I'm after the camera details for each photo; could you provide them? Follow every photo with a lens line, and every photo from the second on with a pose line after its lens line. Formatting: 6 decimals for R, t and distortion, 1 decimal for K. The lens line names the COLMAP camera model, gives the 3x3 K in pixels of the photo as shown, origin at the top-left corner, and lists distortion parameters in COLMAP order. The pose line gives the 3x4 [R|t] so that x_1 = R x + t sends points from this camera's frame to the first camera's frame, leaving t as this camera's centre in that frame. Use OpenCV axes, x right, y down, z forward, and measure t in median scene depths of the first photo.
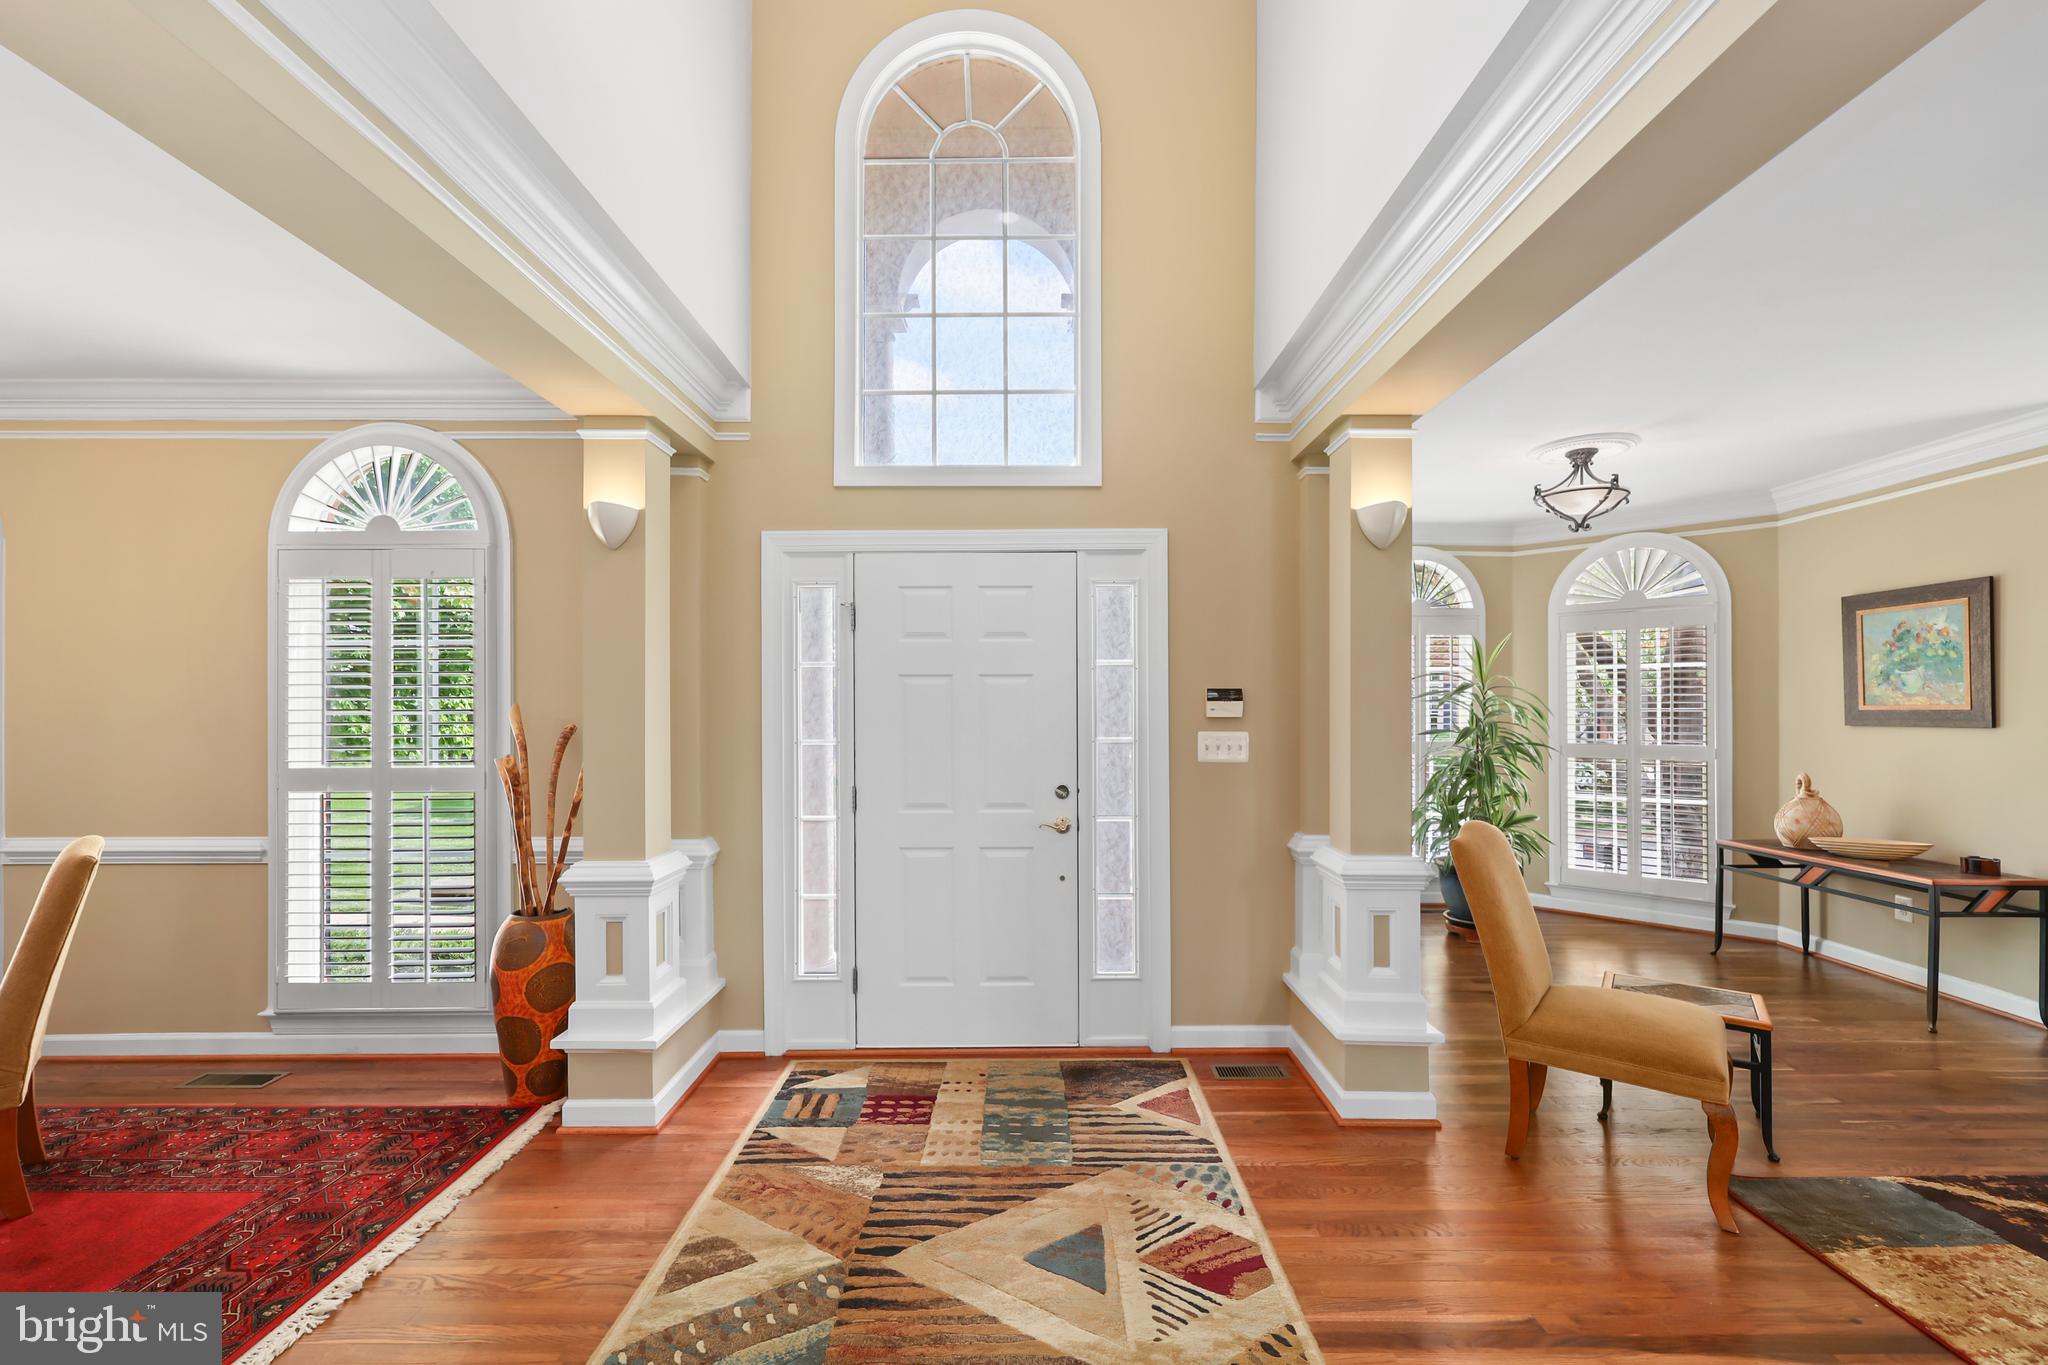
lens RADIAL K [[842.3, 0, 1013.0], [0, 842.3, 702.0], [0, 0, 1]] dist [0.002610, 0.000174]
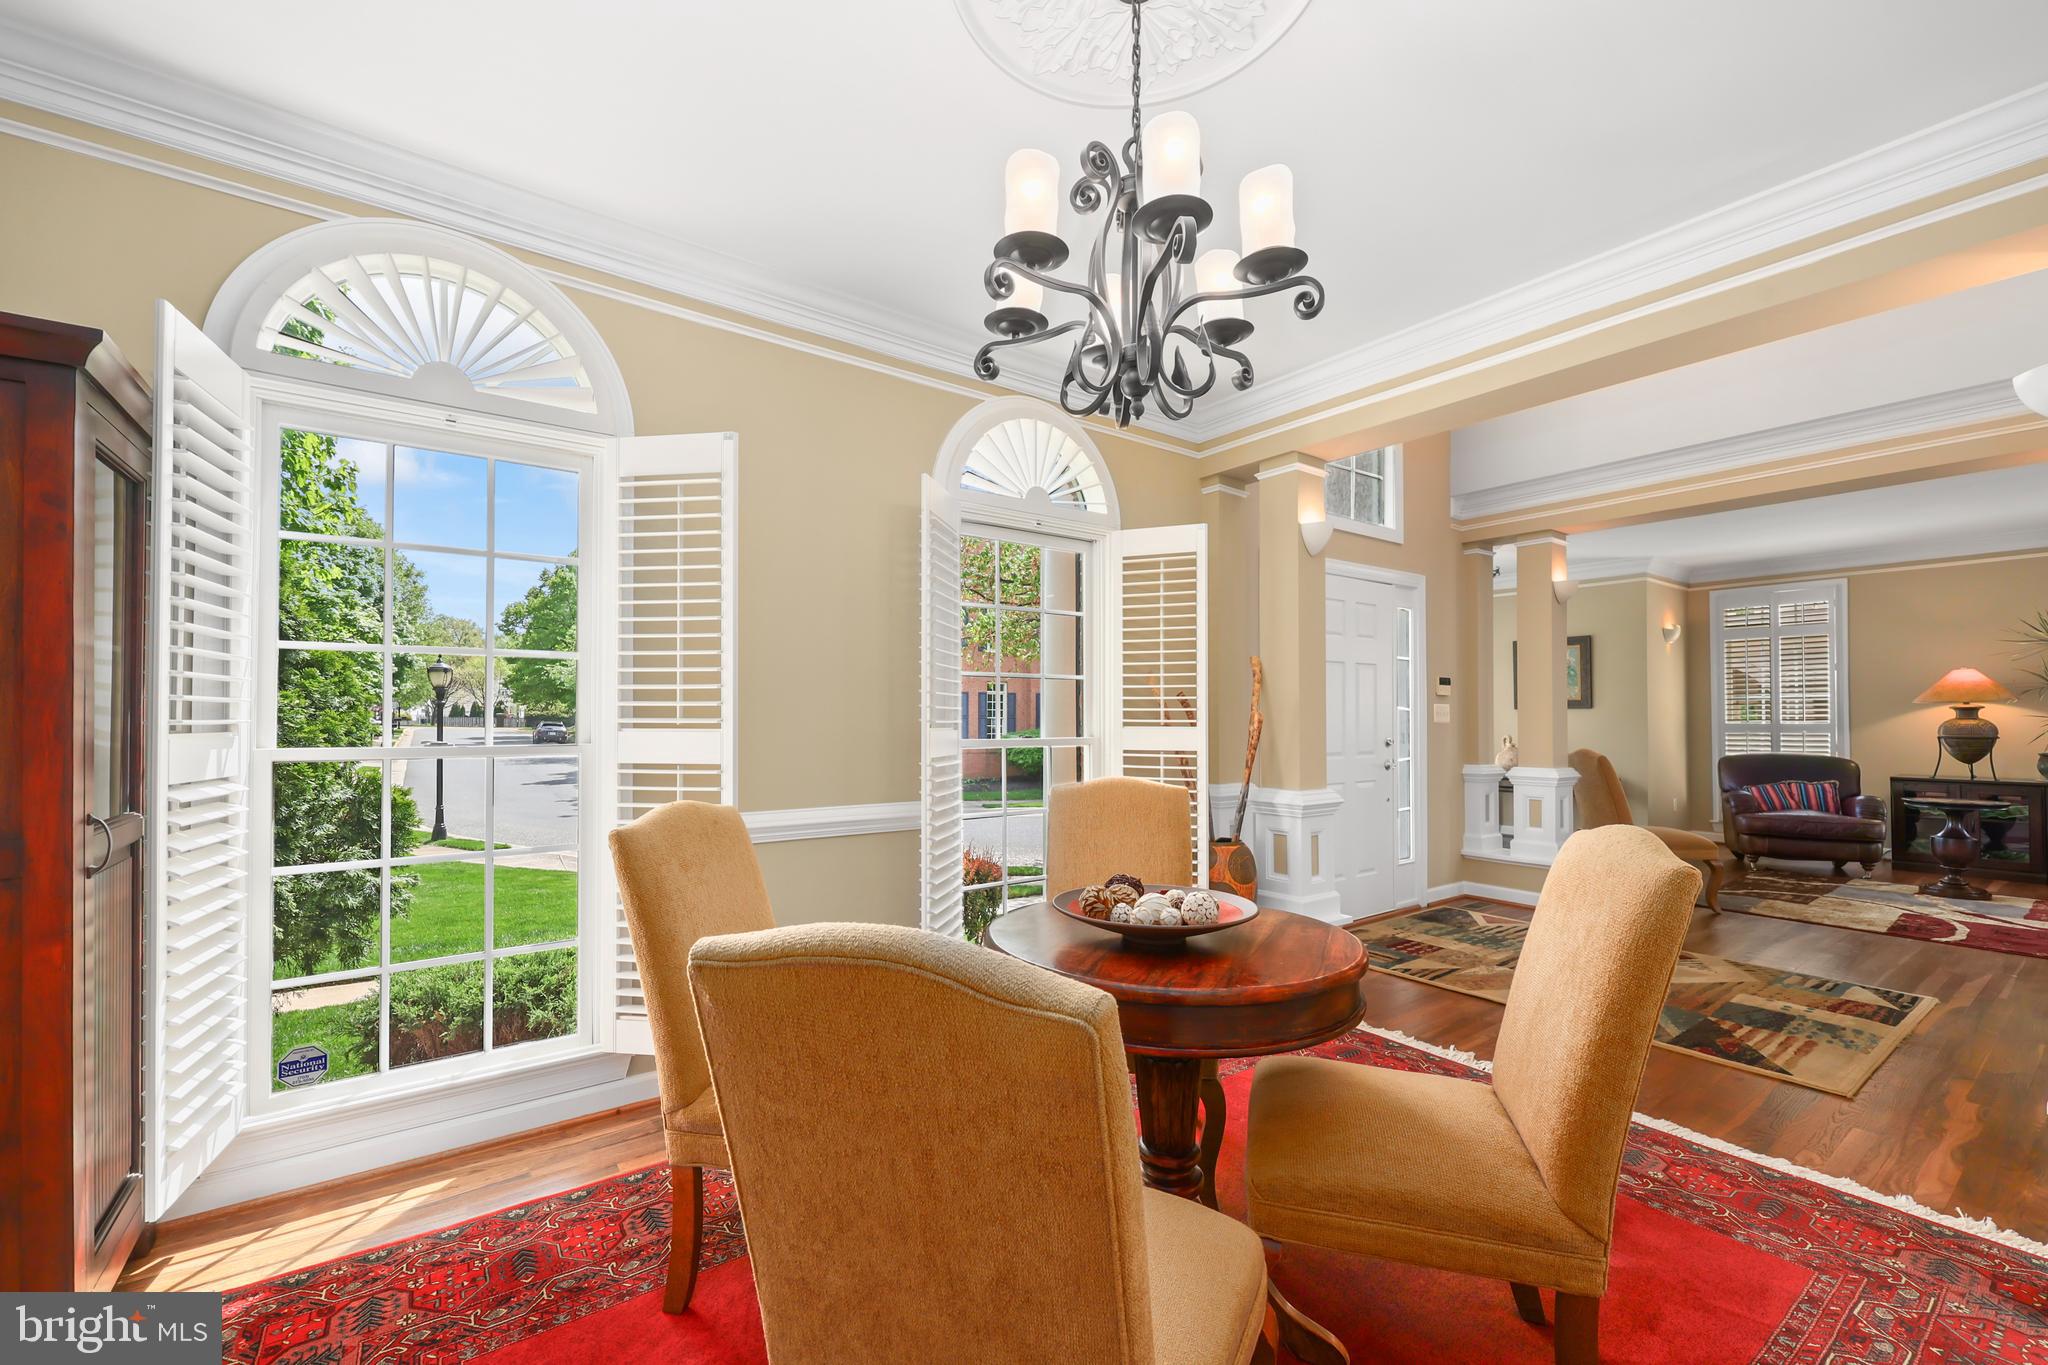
lens RADIAL K [[842.3, 0, 1018.2], [0, 842.3, 695.7], [0, 0, 1]] dist [0.002610, 0.000174]
pose [[0.810488, 0.015831, 0.585541, -1.369907], [-0.008741, 0.999850, -0.014934, 0.050619], [-0.585690, 0.006986, 0.810505, 0.157376]]
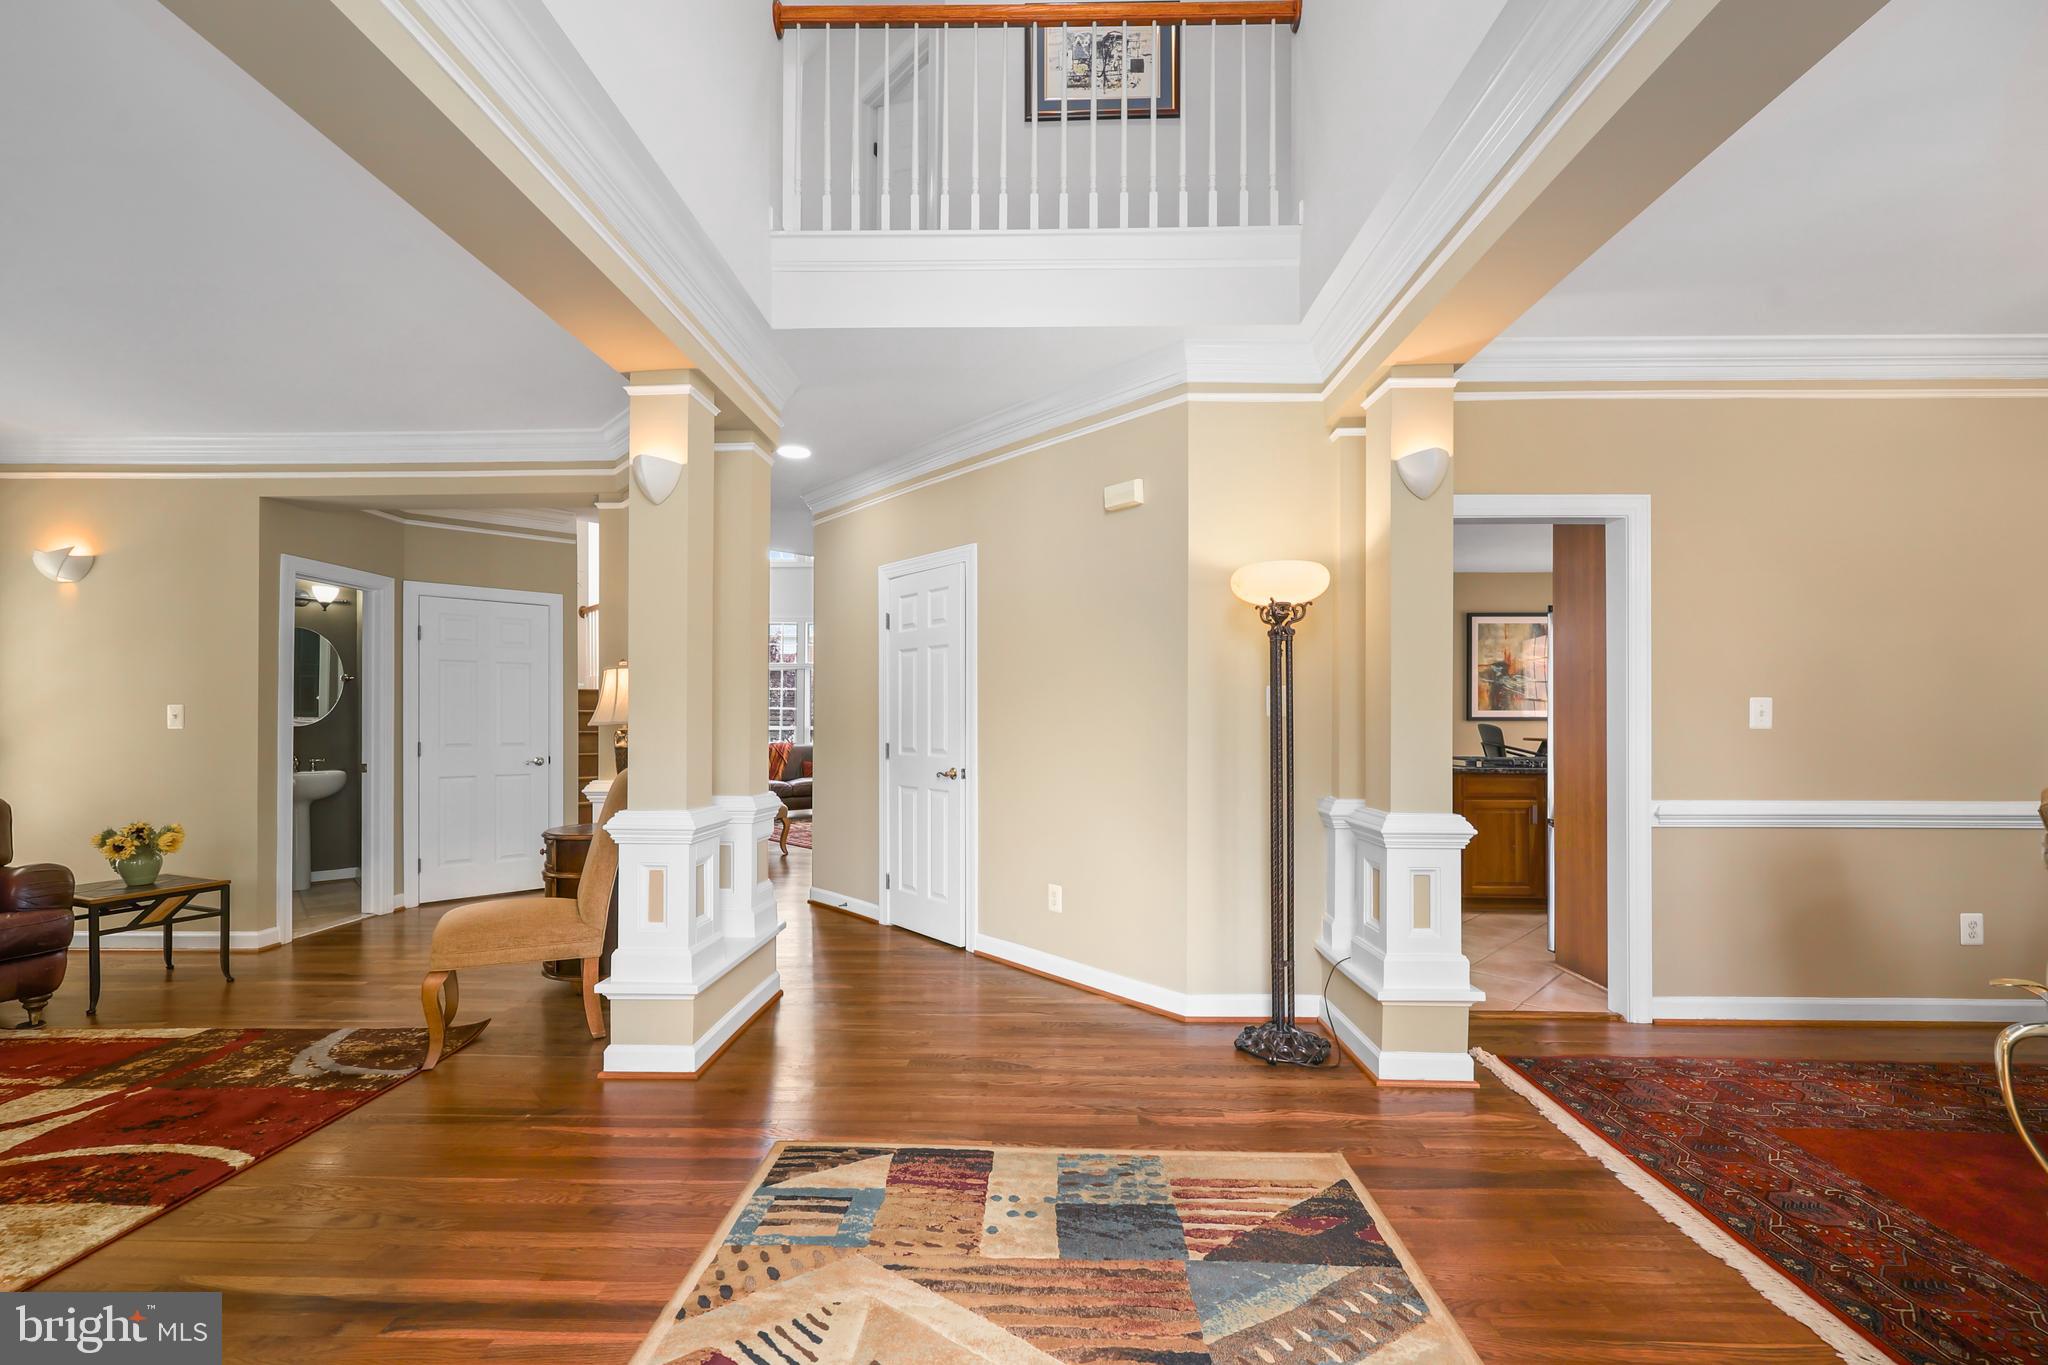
lens RADIAL K [[842.3, 0, 1022.7], [0, 842.3, 715.4], [0, 0, 1]] dist [0.002610, 0.000174]
pose [[-0.999458, 0.001771, 0.032873, -0.031504], [0.001525, 0.999971, -0.007513, 0.059572], [-0.032885, -0.007458, -0.999431, 1.040307]]
